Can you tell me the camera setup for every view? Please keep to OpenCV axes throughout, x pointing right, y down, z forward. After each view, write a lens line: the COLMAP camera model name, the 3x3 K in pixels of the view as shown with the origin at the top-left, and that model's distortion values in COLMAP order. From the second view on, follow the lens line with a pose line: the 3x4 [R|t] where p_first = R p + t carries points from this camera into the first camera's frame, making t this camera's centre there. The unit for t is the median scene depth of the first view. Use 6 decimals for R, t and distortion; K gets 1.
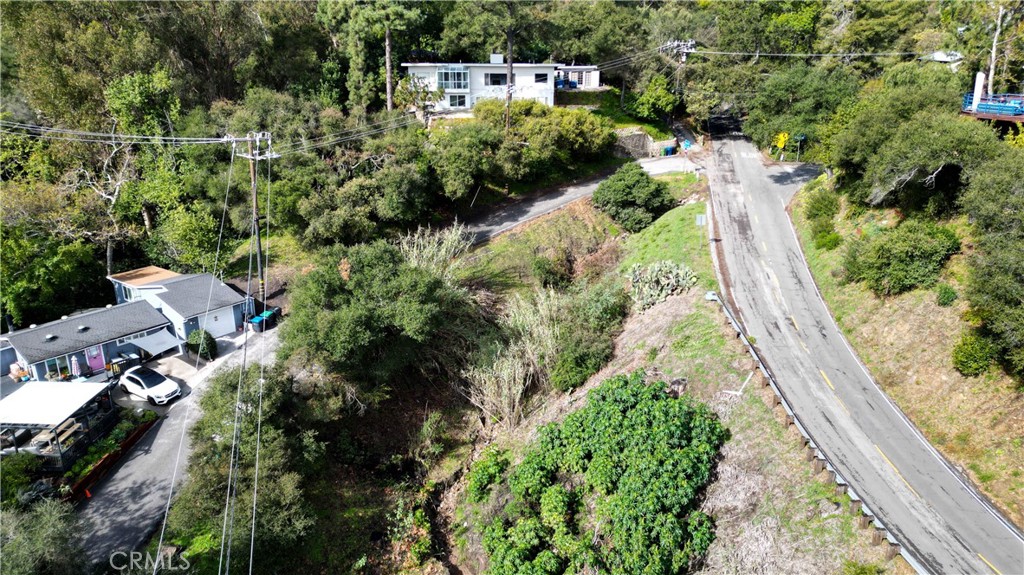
lens RADIAL K [[753.4, 0, 512.0], [0, 753.4, 287.5], [0, 0, 1]] dist [0.048122, -0.003706]
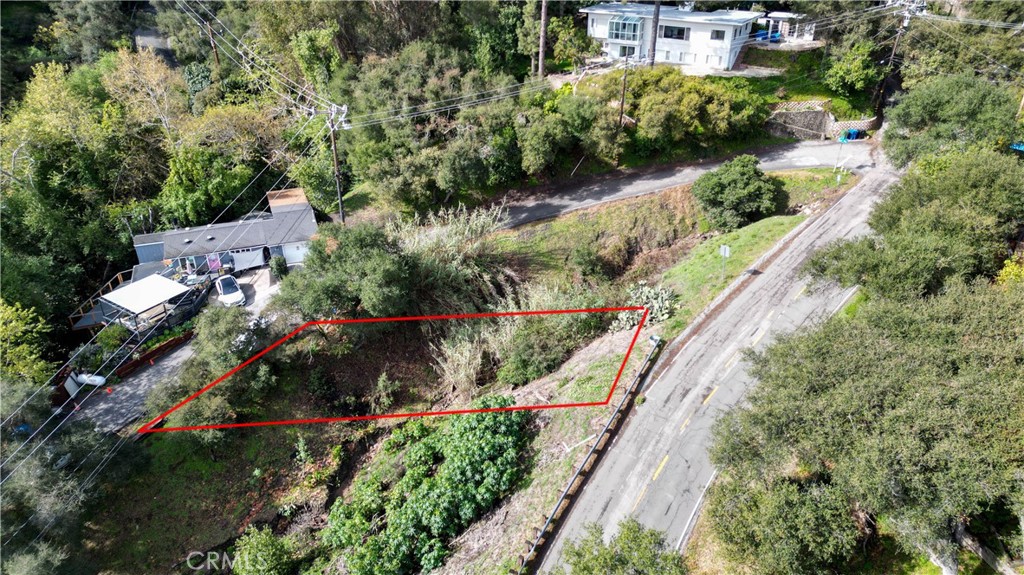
lens RADIAL K [[753.4, 0, 512.0], [0, 753.4, 287.5], [0, 0, 1]] dist [0.048122, -0.003706]
pose [[0.853354, 0.249766, -0.457608, 0.395158], [-0.160438, 0.960983, 0.225324, -0.182082], [0.496031, -0.118863, 0.860130, 0.050661]]
